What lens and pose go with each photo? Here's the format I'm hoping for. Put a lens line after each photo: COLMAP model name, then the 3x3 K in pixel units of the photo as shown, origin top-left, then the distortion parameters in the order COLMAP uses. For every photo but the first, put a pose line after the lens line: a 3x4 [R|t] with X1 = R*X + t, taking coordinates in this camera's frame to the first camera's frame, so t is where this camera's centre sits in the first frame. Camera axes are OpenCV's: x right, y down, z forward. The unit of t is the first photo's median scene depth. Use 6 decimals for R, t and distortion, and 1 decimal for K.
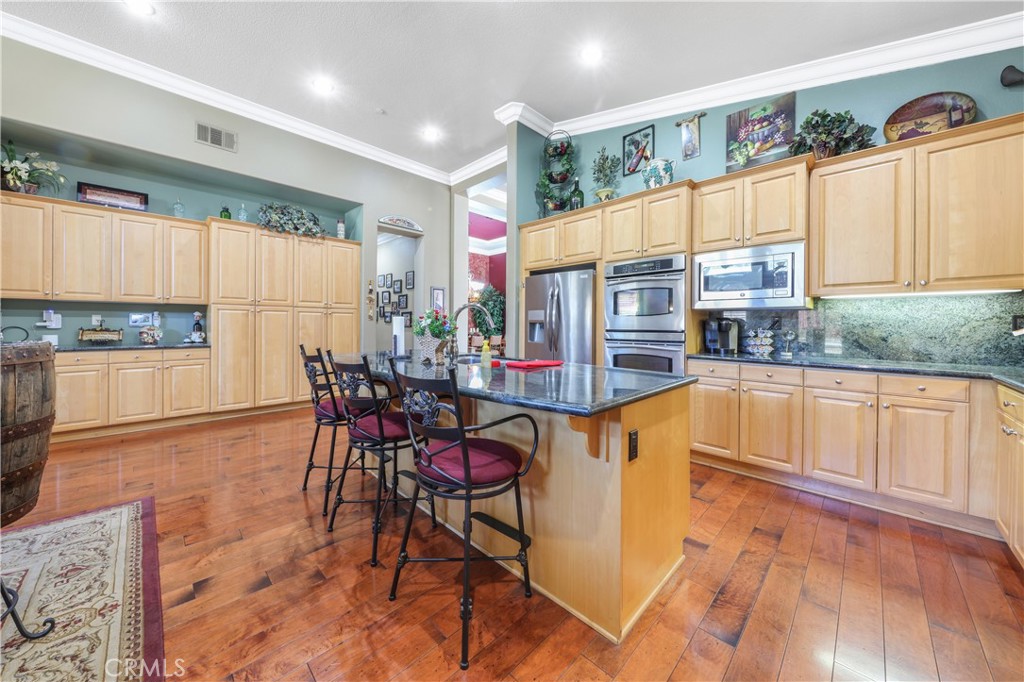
lens RADIAL K [[336.4, 0, 524.0], [0, 336.4, 325.8], [0, 0, 1]] dist [0.006280, -0.000189]
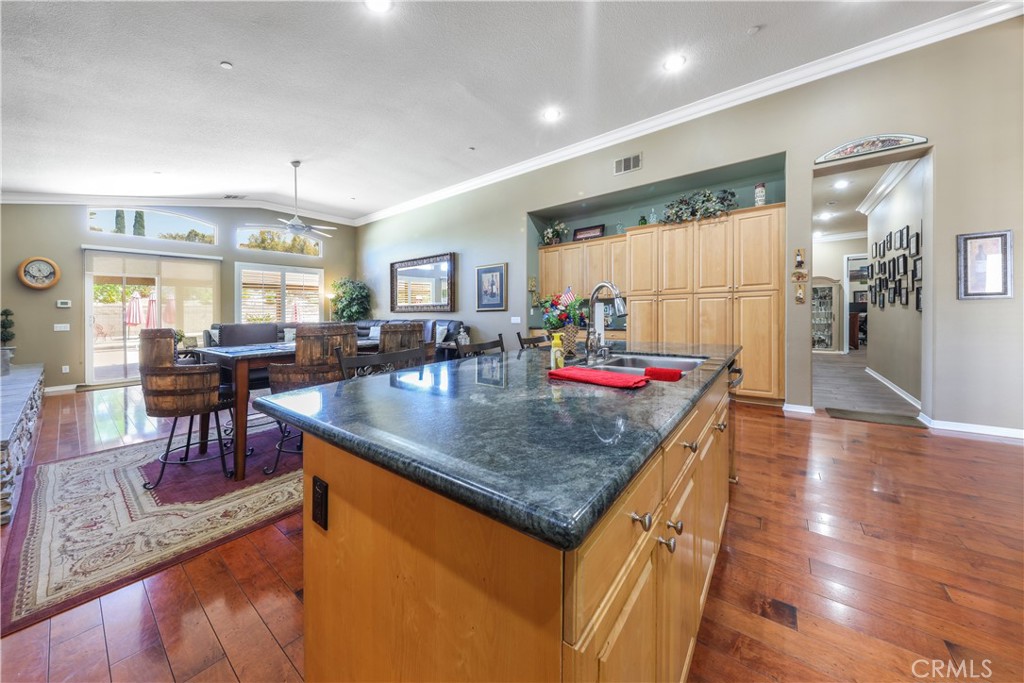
lens RADIAL K [[336.4, 0, 500.2], [0, 336.4, 312.4], [0, 0, 1]] dist [0.006280, -0.000189]
pose [[0.136240, -0.009253, -0.990633, 0.225661], [0.015058, 0.999860, -0.007268, -0.002095], [0.990561, -0.013927, 0.136360, 0.298180]]
